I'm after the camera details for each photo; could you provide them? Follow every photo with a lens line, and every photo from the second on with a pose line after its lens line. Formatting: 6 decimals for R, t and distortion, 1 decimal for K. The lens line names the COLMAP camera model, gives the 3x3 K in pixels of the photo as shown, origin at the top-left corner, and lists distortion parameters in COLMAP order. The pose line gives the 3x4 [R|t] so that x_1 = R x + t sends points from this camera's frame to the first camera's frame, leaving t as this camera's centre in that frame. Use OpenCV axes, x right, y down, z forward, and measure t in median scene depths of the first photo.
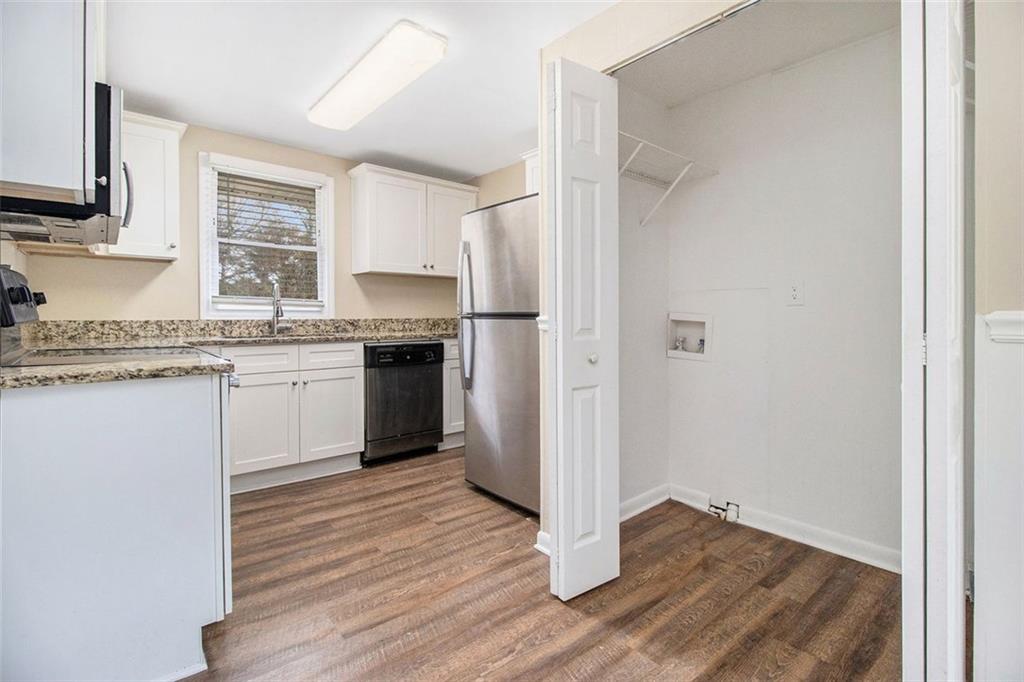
lens RADIAL K [[475.0, 0, 507.1], [0, 475.0, 322.6], [0, 0, 1]] dist [-0.012026, -0.000019]
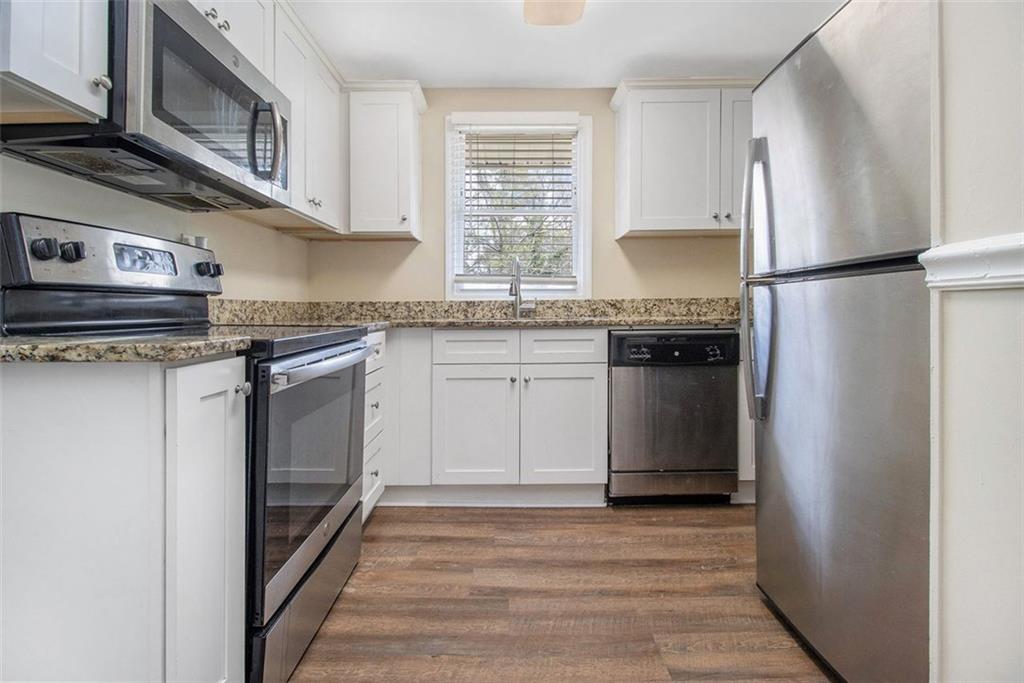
lens RADIAL K [[475.0, 0, 507.1], [0, 475.0, 323.1], [0, 0, 1]] dist [-0.012026, -0.000019]
pose [[0.765202, 0.010382, -0.643706, 0.035351], [-0.001719, 0.999899, 0.014084, 0.024788], [0.643787, -0.009671, 0.765143, 0.389458]]
